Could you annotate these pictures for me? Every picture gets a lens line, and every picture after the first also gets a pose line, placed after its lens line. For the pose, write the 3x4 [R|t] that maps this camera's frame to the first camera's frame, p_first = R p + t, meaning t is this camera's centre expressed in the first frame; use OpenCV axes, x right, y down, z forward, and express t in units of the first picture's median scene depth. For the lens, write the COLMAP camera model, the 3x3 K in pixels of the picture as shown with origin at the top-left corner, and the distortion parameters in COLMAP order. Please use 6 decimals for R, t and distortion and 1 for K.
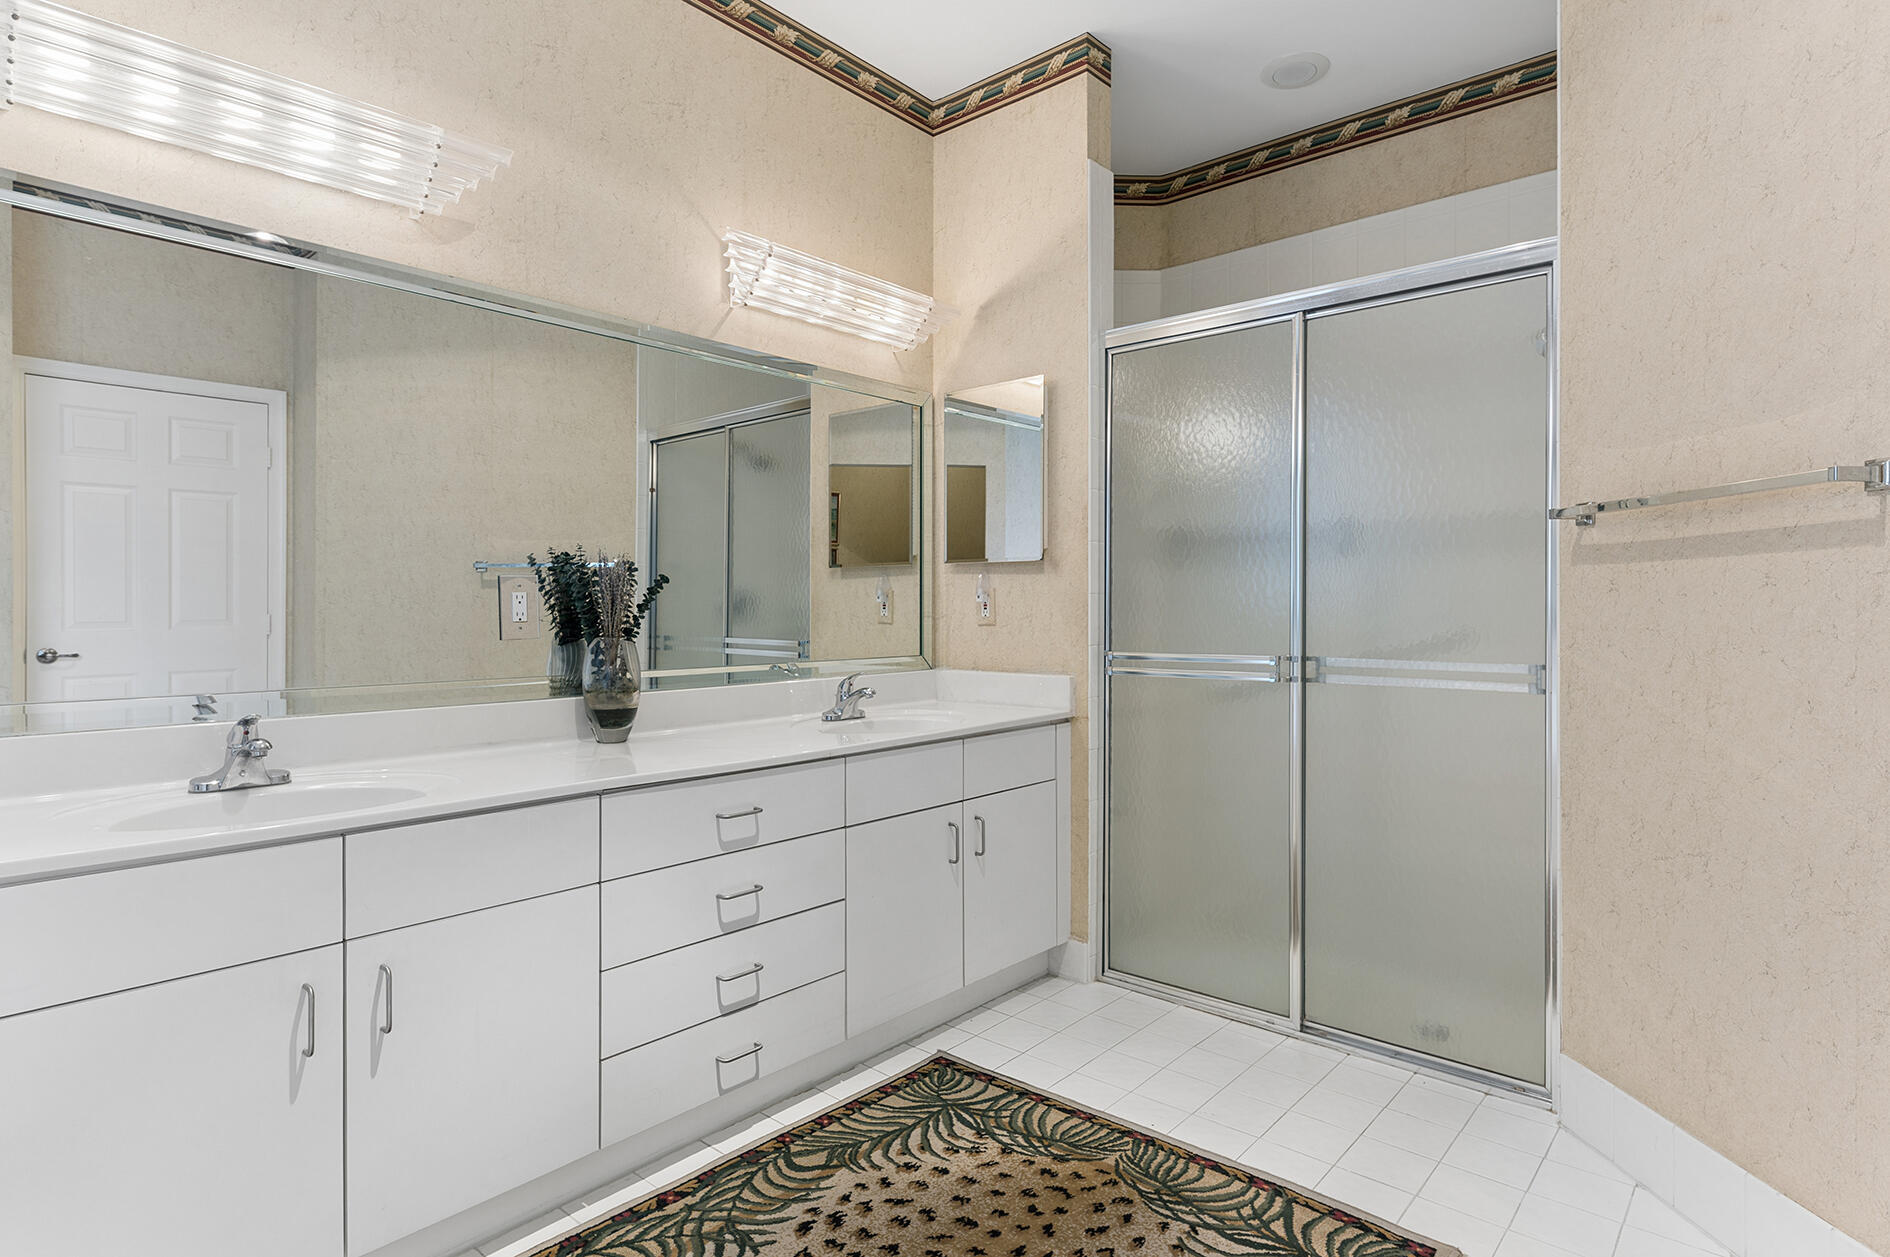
lens RADIAL K [[1009.8, 0, 945.0], [0, 1009.8, 628.5], [0, 0, 1]] dist [0.016595, 0.000553]
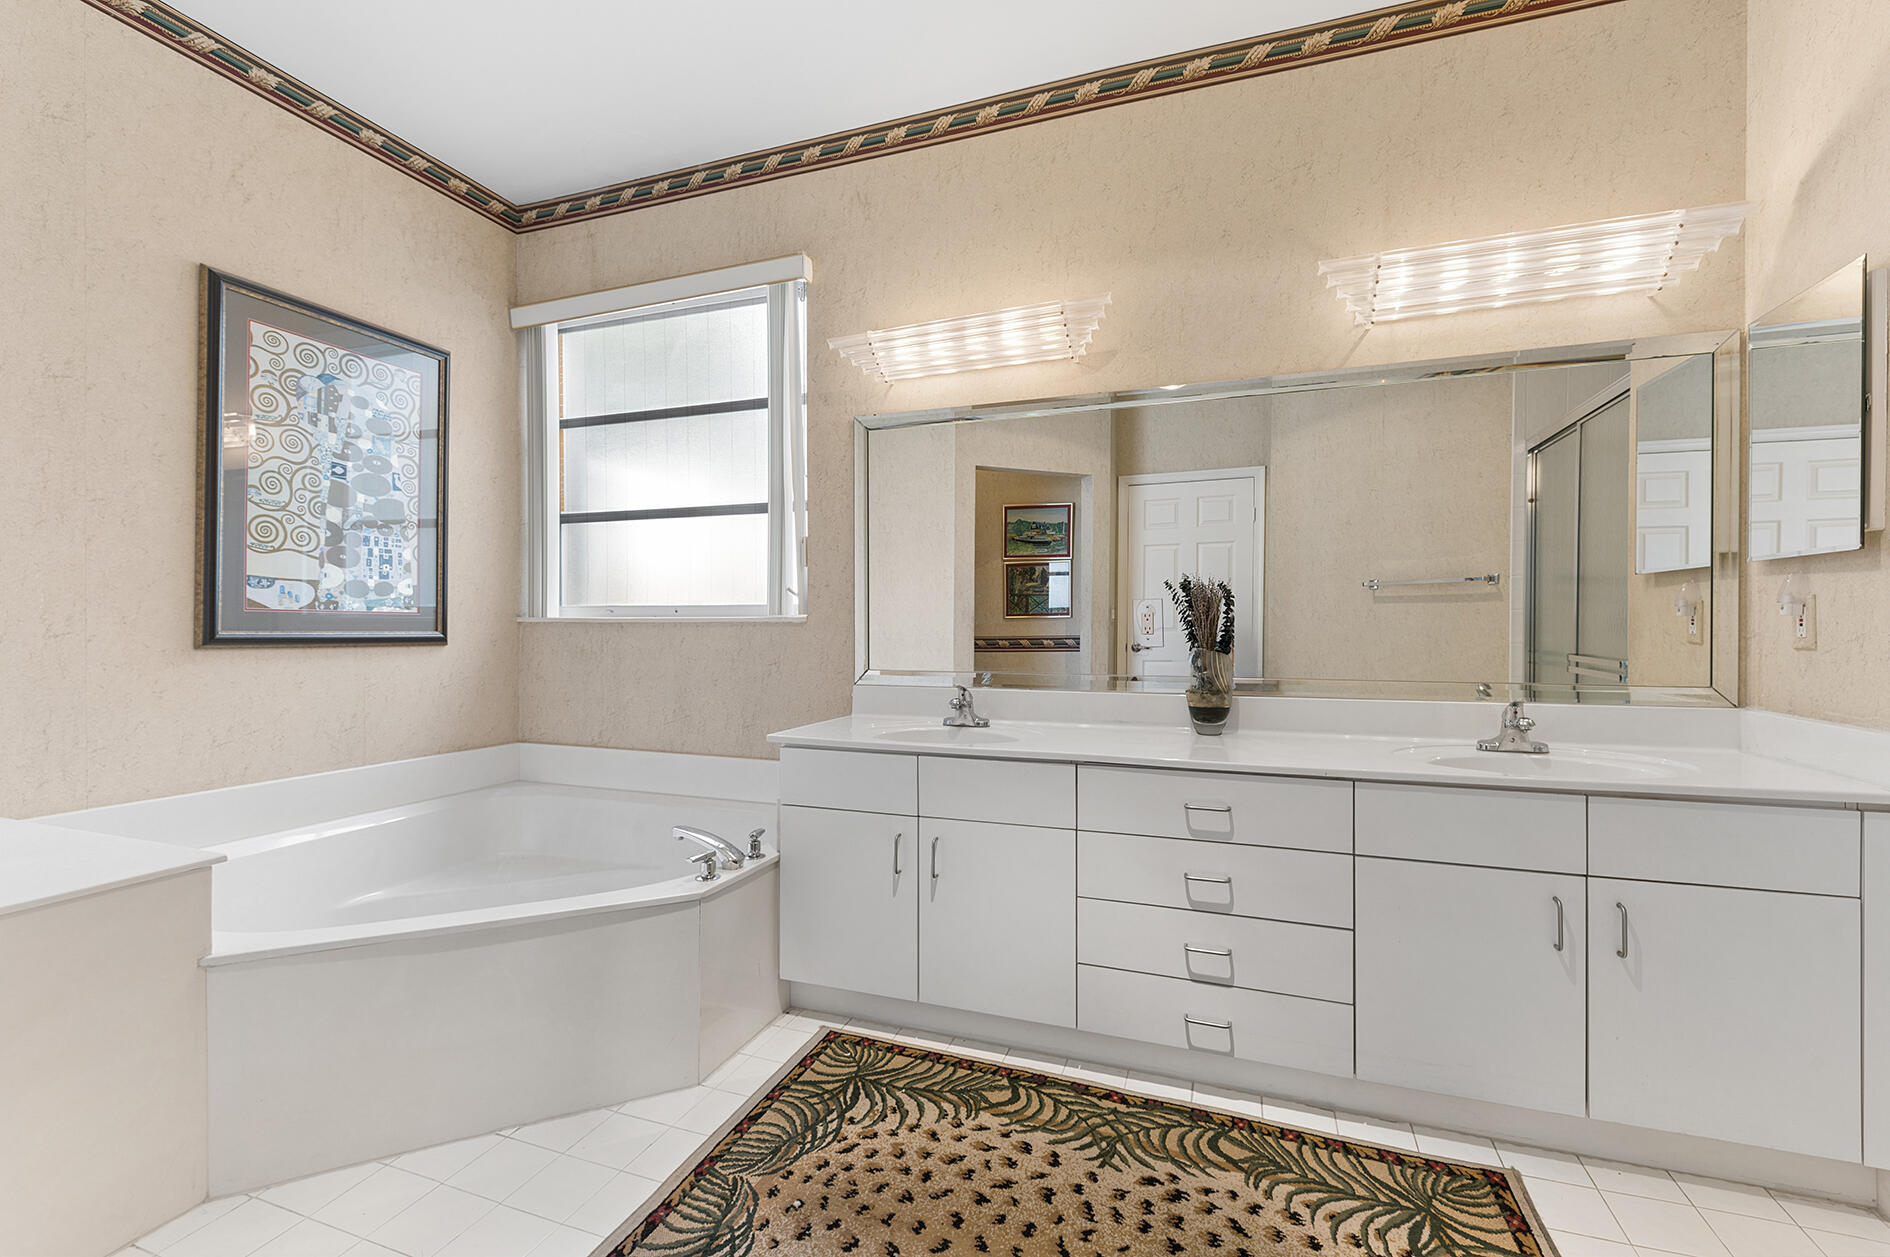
lens RADIAL K [[817.2, 0, 945.0], [0, 817.2, 628.5], [0, 0, 1]] dist [0.004142, -0.000009]
pose [[0.351147, 0.010887, -0.936257, 0.534153], [-0.015827, 0.999859, 0.005691, -0.016384], [0.936187, 0.012820, 0.351270, 0.401545]]
